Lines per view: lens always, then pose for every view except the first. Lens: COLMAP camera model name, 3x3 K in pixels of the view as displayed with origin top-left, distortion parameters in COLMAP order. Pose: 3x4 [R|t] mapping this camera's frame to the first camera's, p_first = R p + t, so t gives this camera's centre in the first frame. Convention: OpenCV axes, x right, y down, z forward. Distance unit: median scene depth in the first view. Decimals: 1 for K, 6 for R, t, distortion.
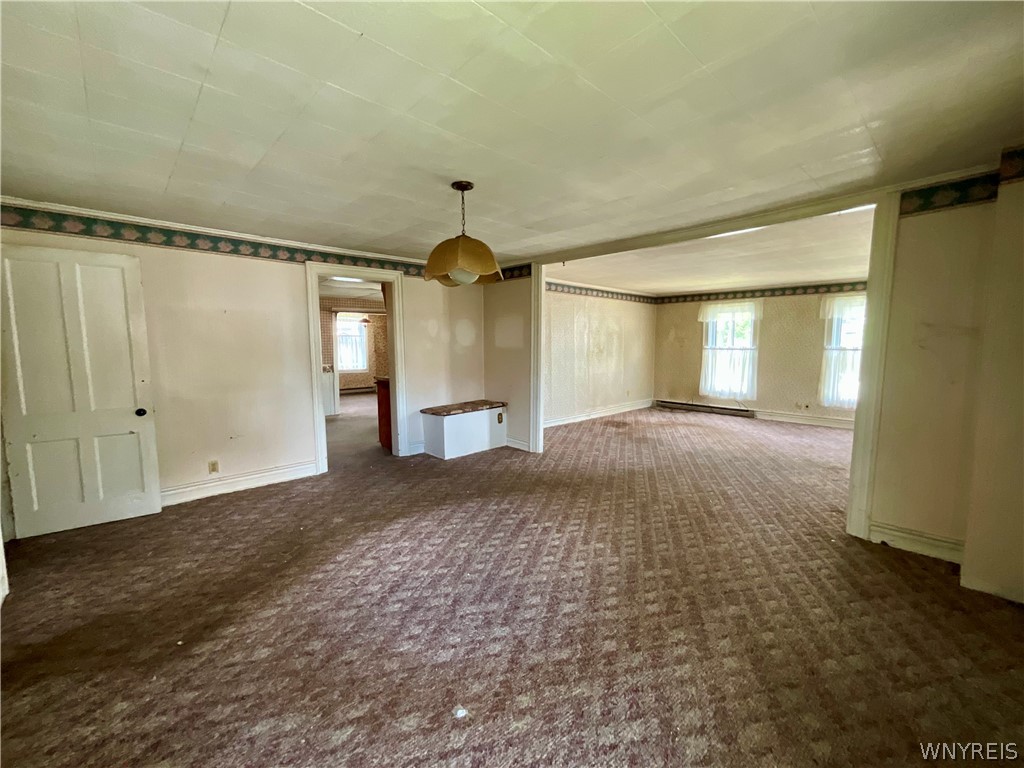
lens RADIAL K [[418.2, 0, 514.6], [0, 418.2, 387.6], [0, 0, 1]] dist [-0.001315, -0.000382]
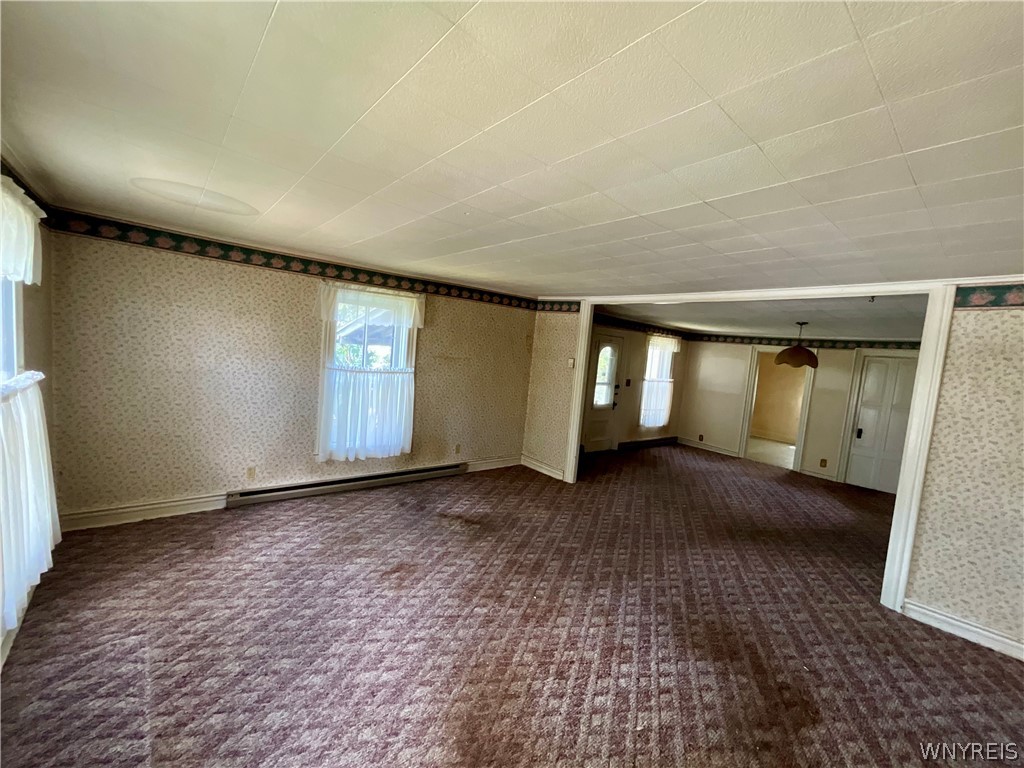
lens RADIAL K [[418.2, 0, 512.8], [0, 418.2, 387.0], [0, 0, 1]] dist [-0.001315, -0.000382]
pose [[-0.994831, -0.088119, 0.050466, 0.784578], [-0.077229, 0.979237, 0.187432, -0.290682], [-0.065934, 0.182565, -0.980980, 2.101591]]
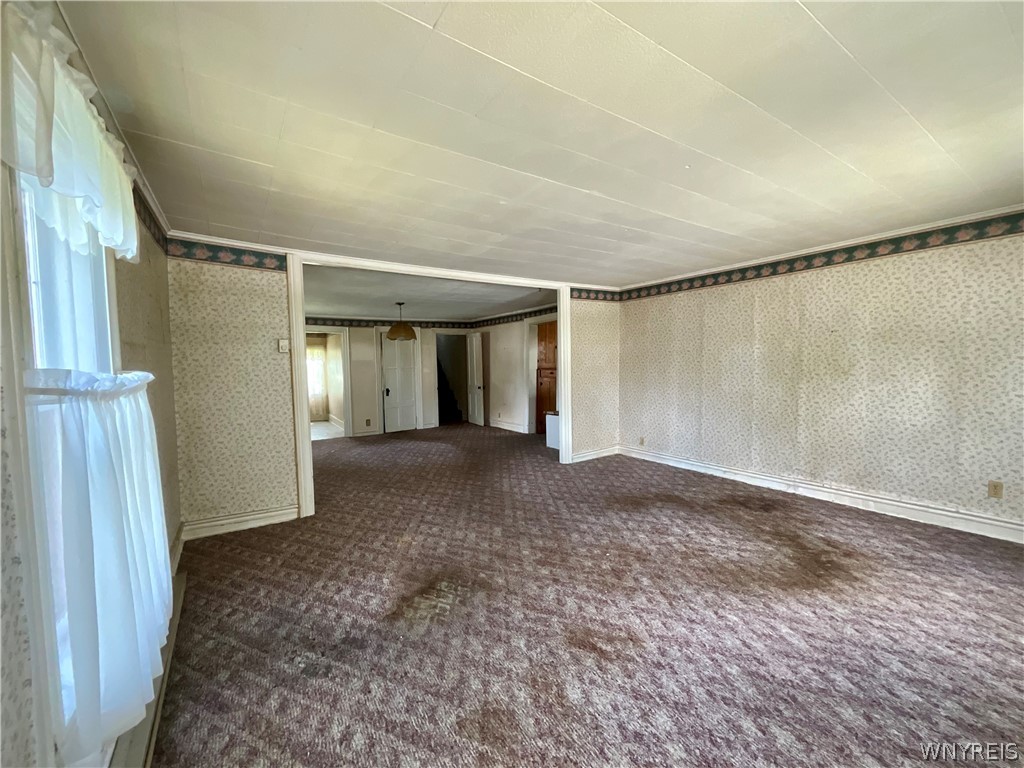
lens RADIAL K [[418.2, 0, 510.2], [0, 418.2, 384.2], [0, 0, 1]] dist [-0.001315, -0.000382]
pose [[-0.174282, 0.054956, -0.983161, 1.503913], [-0.077706, 0.994560, 0.069368, -0.142921], [0.981625, 0.088487, -0.169064, 1.382425]]
